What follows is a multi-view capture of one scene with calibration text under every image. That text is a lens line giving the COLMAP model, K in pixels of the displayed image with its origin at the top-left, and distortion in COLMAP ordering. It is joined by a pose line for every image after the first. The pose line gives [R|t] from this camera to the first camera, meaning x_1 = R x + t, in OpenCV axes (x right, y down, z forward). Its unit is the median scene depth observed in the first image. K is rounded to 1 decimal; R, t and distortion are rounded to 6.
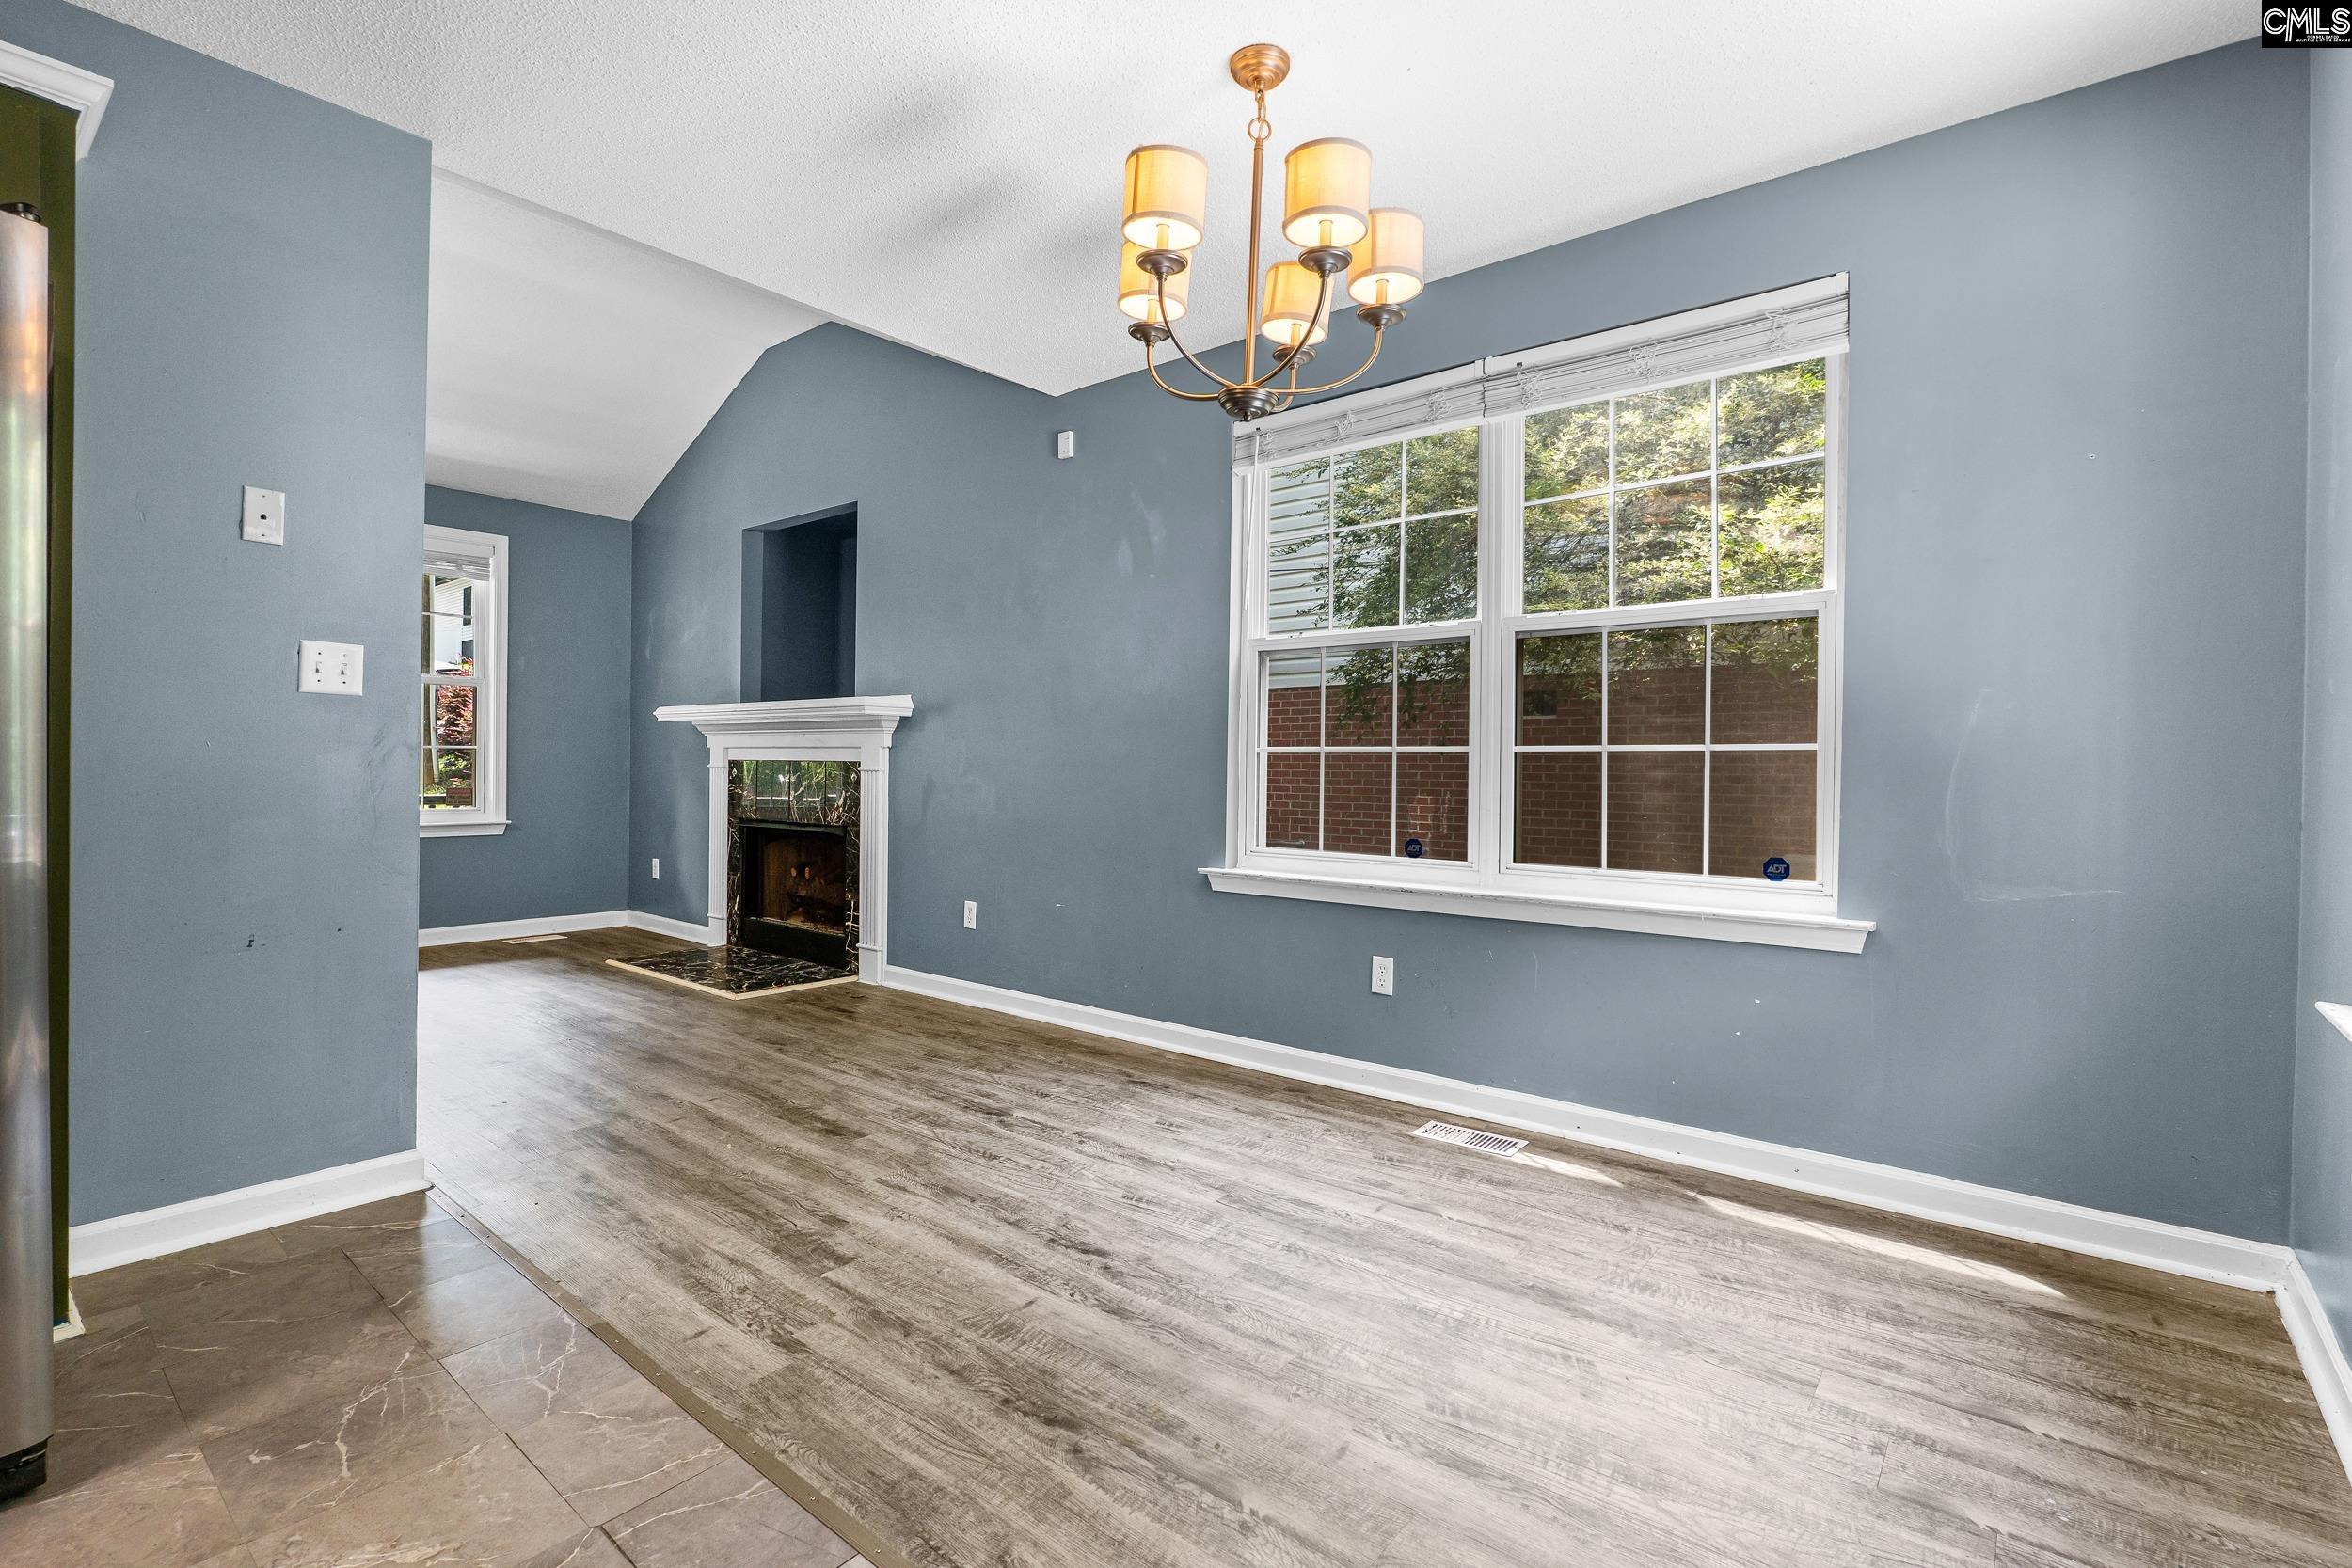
lens RADIAL K [[1078.3, 0, 1169.6], [0, 1078.3, 769.8], [0, 0, 1]] dist [-0.008803, 0.000977]
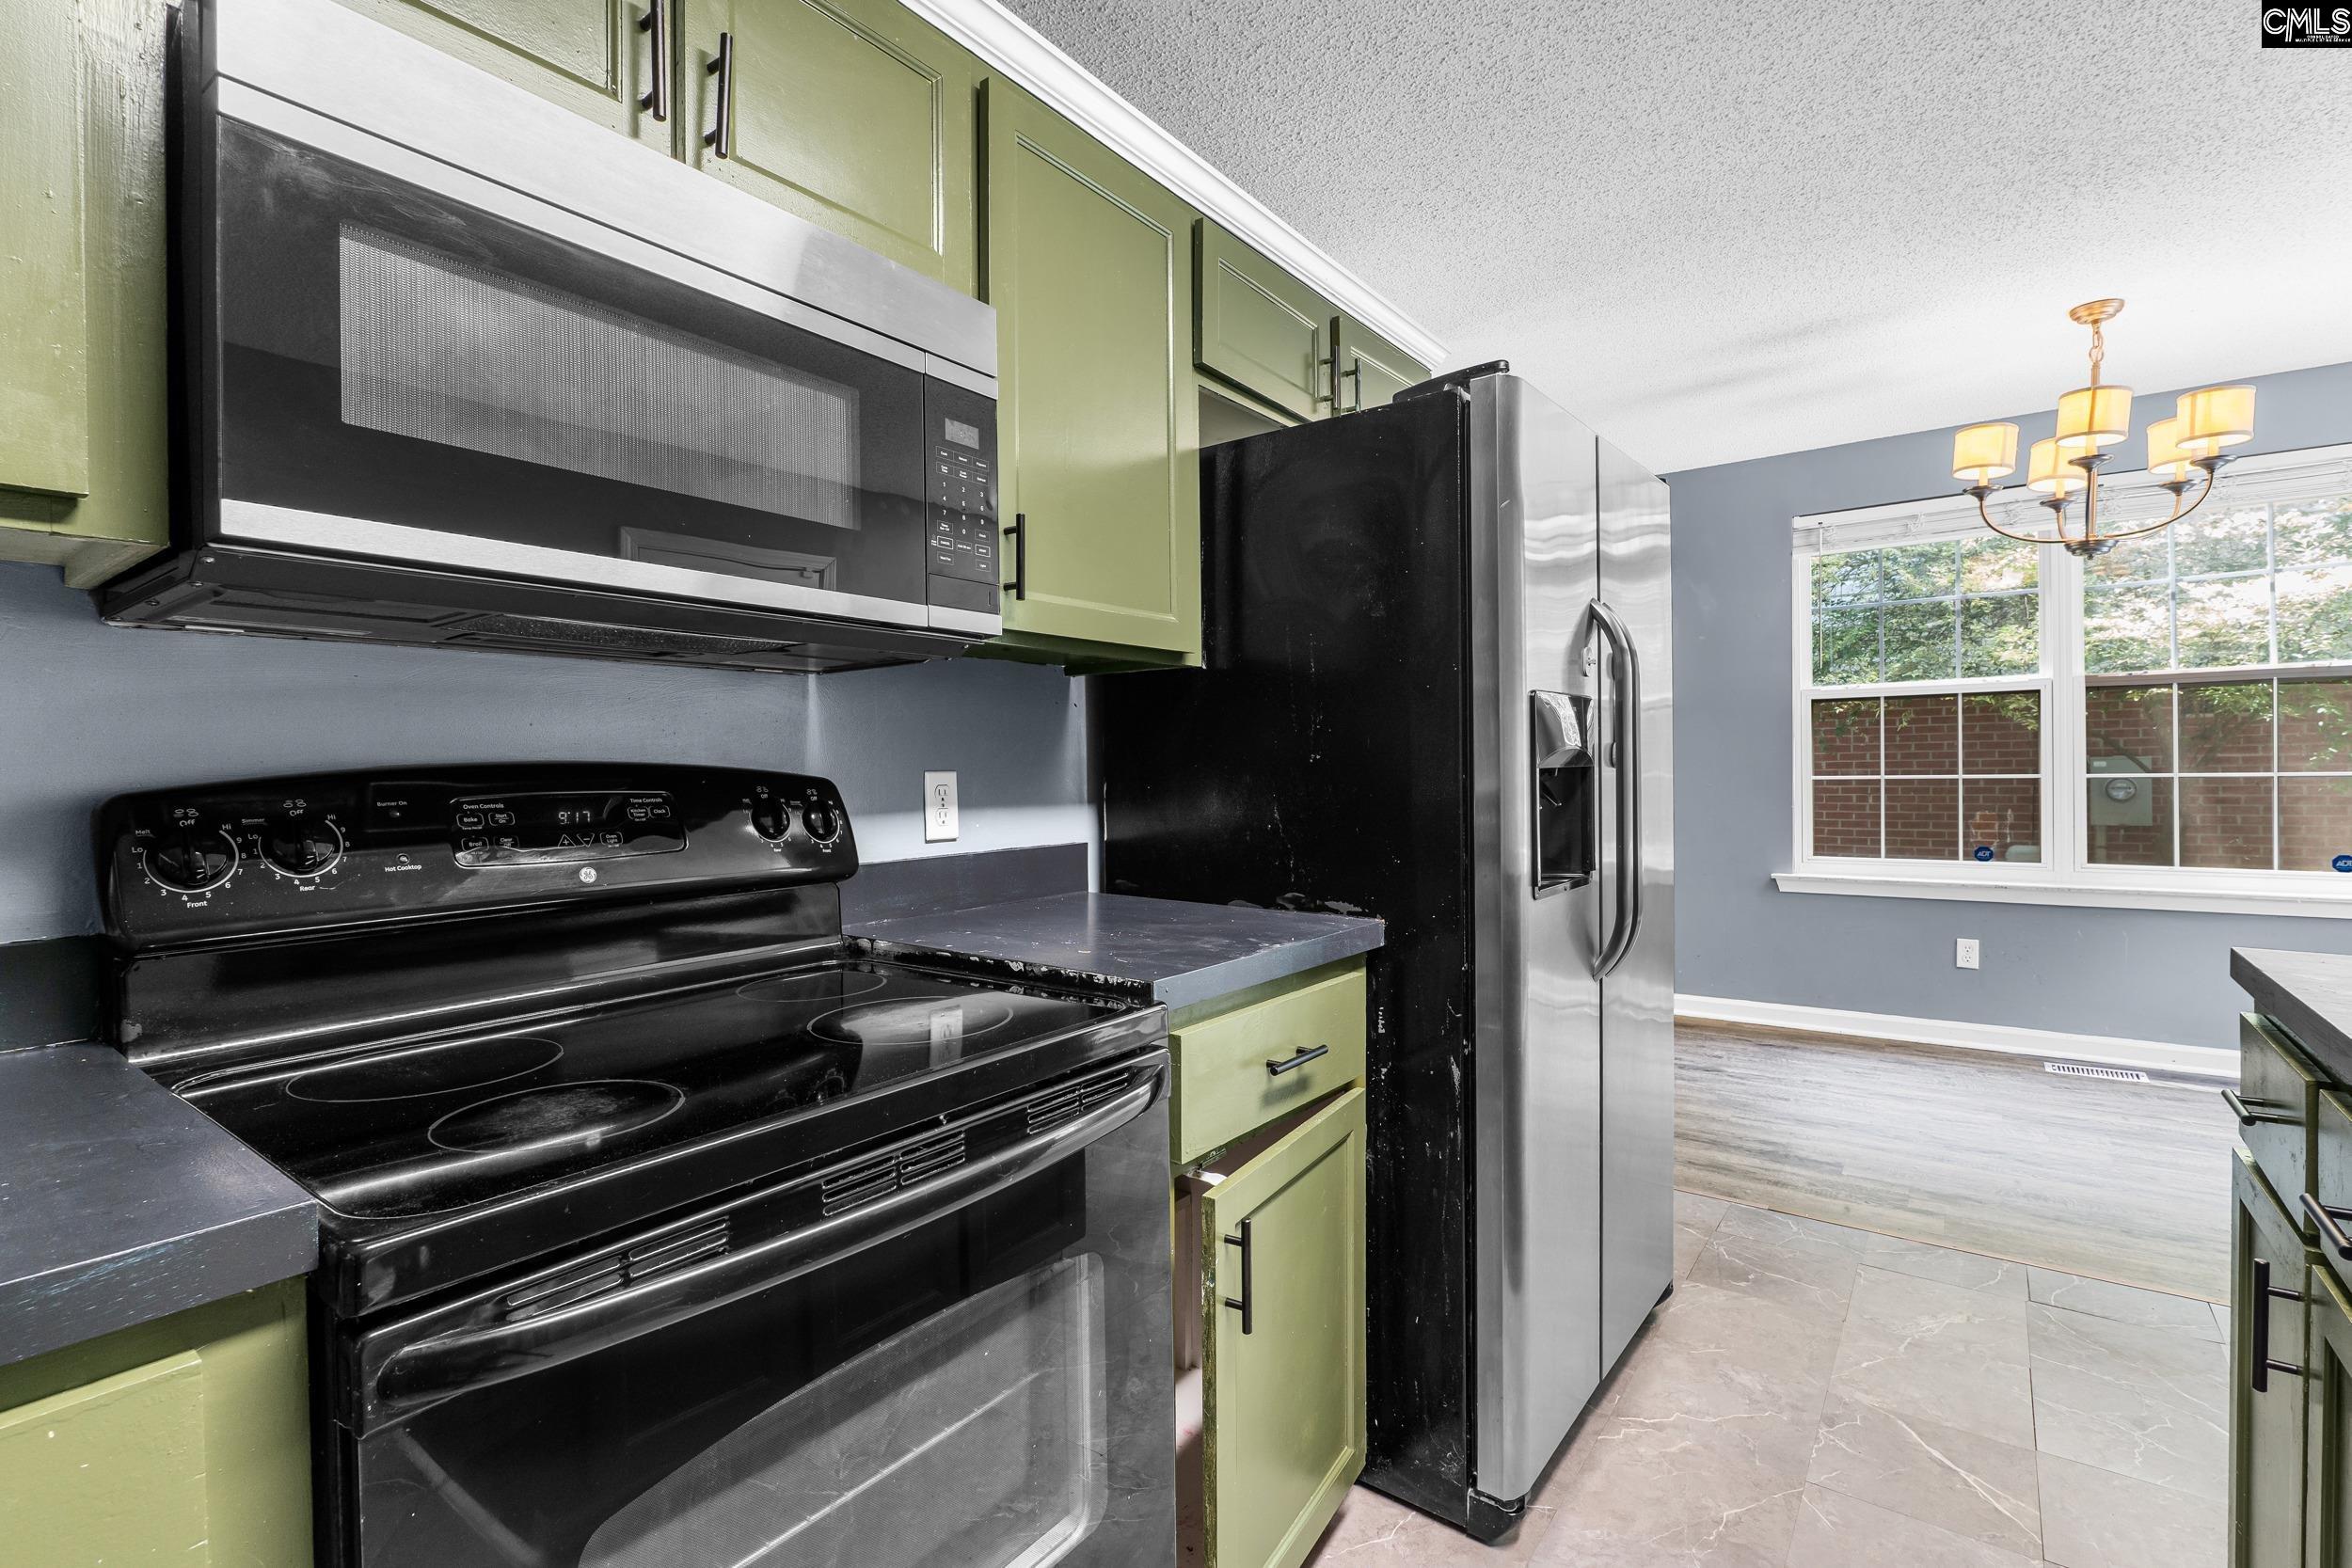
lens RADIAL K [[1078.3, 0, 1166.4], [0, 1078.3, 769.9], [0, 0, 1]] dist [-0.008803, 0.000977]
pose [[0.998642, -0.024729, 0.045854, -1.032411], [0.024670, 0.999694, 0.001858, -0.068566], [-0.045886, -0.000725, 0.998946, -0.298075]]
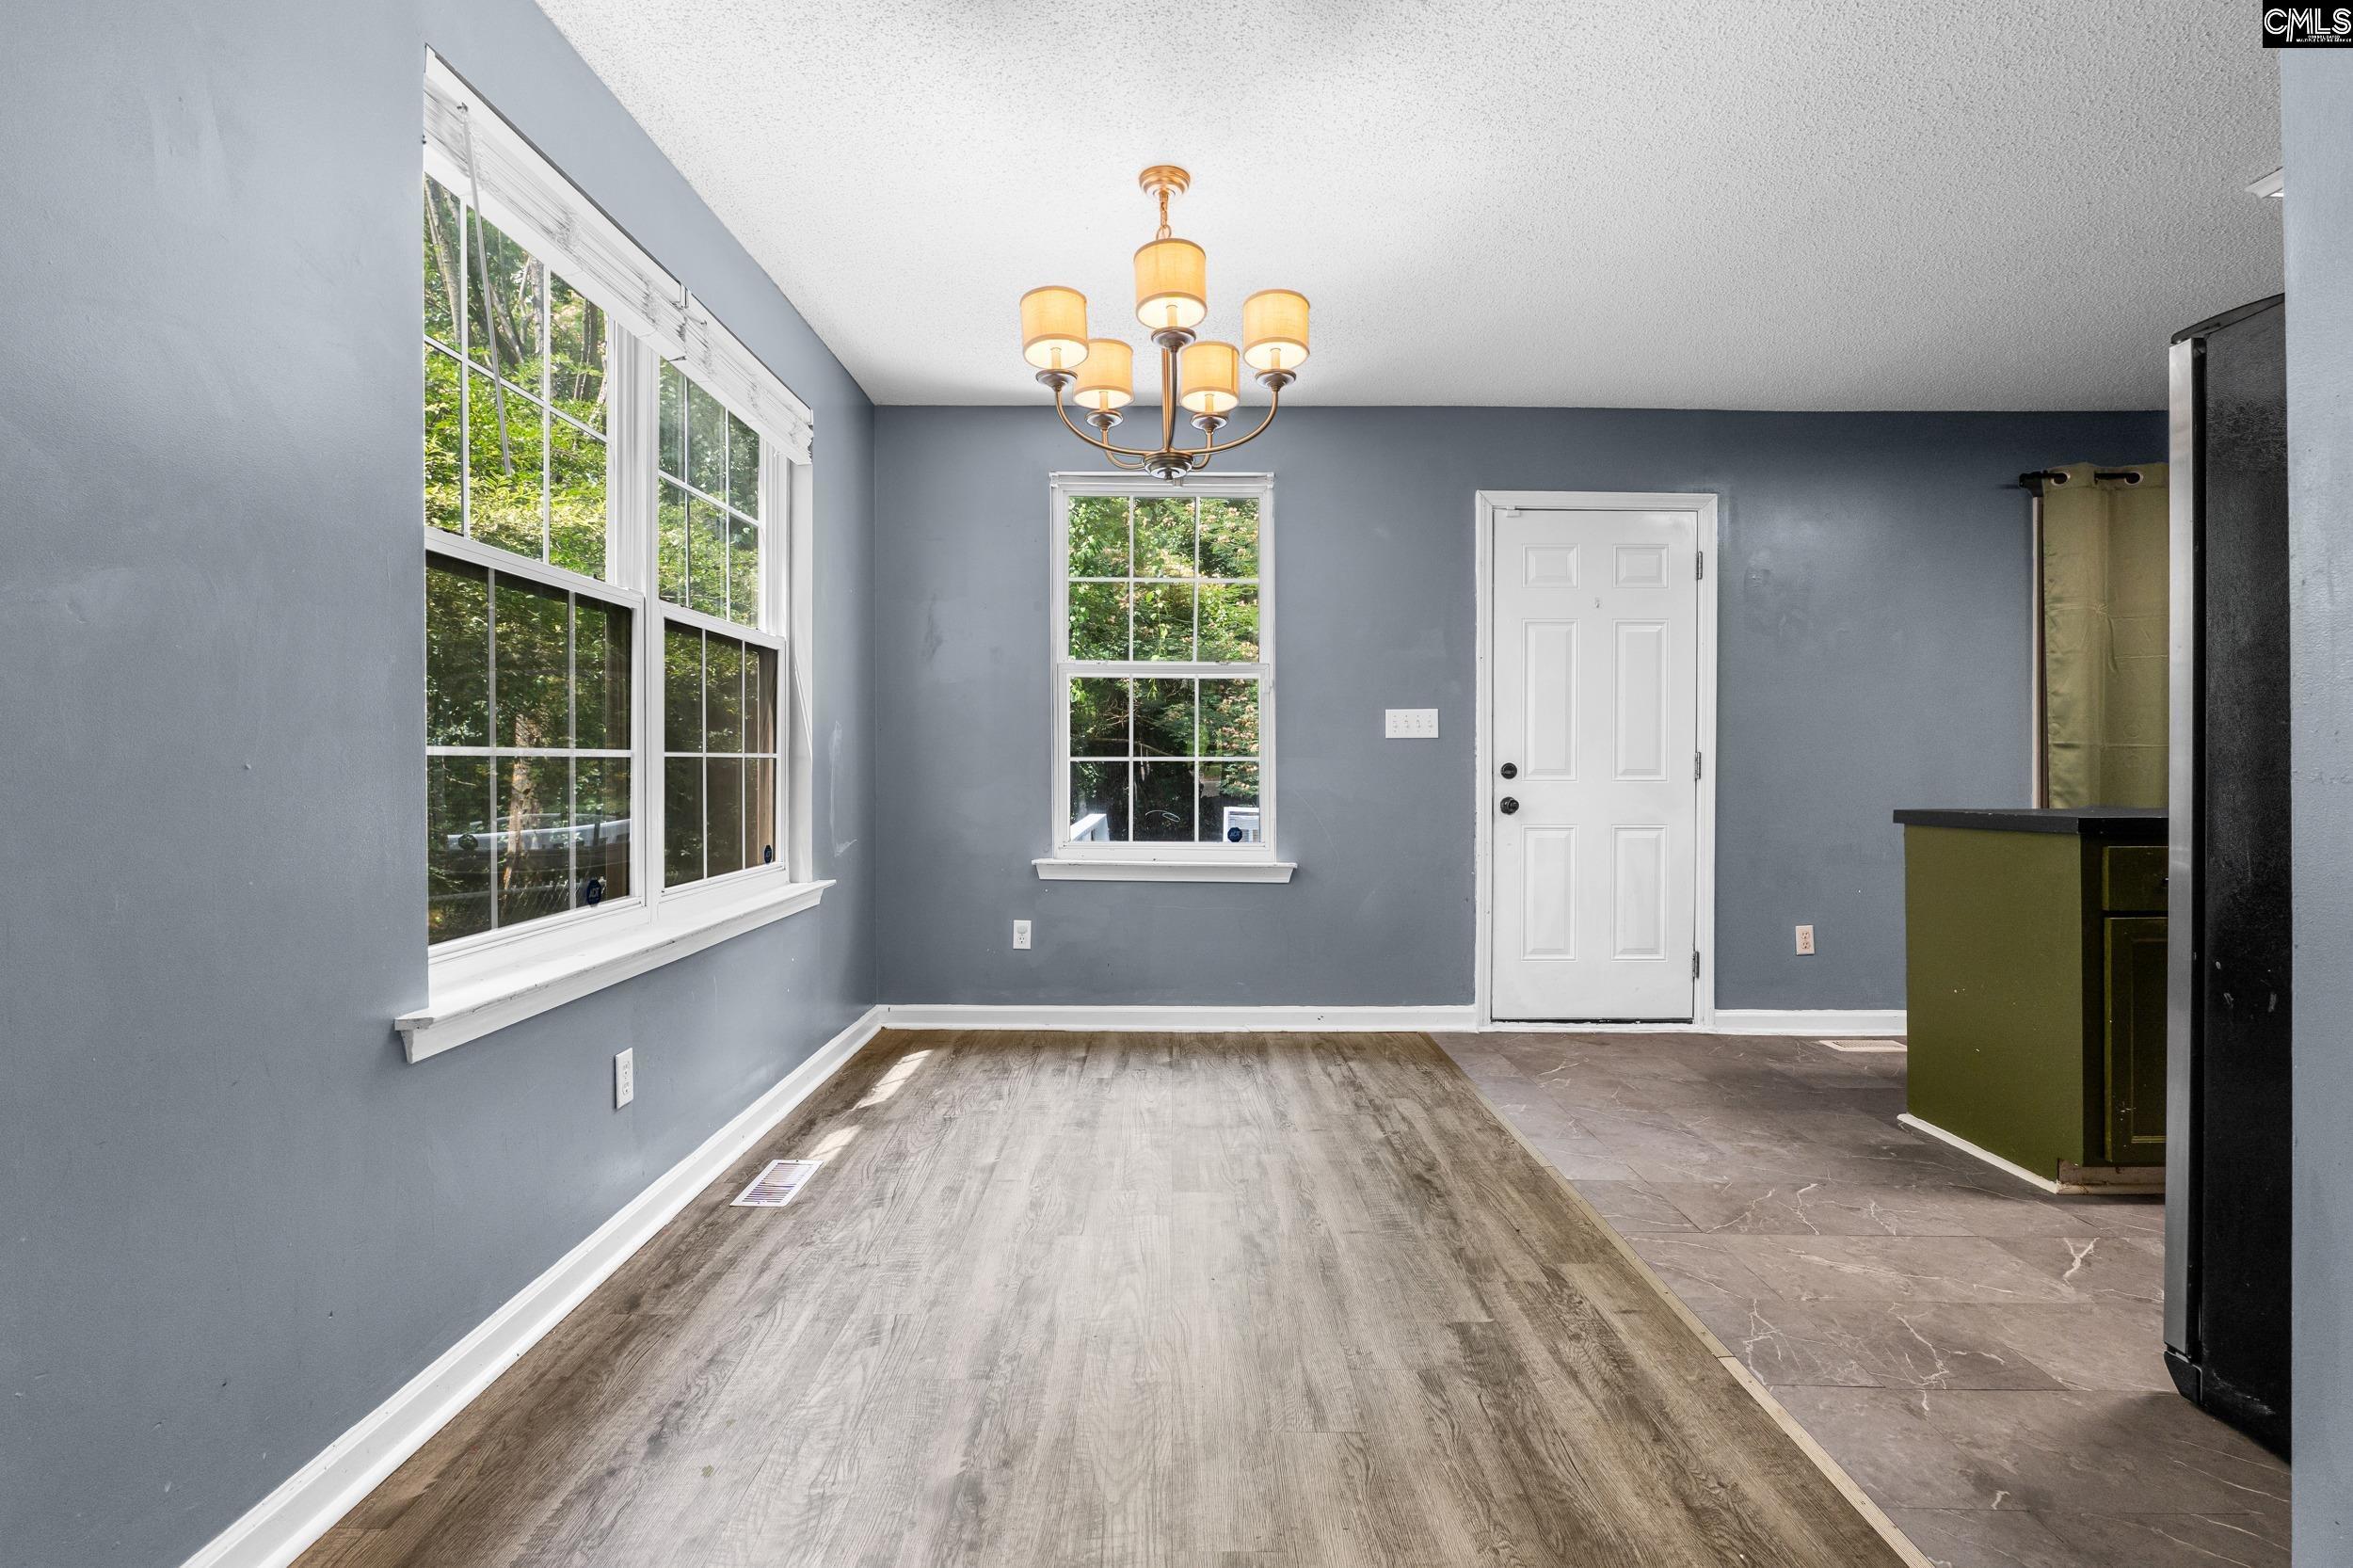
lens RADIAL K [[1078.9, 0, 1171.1], [0, 1078.9, 772.8], [0, 0, 1]] dist [-0.008803, 0.000977]
pose [[-0.631112, -0.013354, 0.775577, -0.715023], [-0.000952, 0.999864, 0.016441, -0.022503], [-0.775691, 0.009637, -0.631039, 1.483716]]
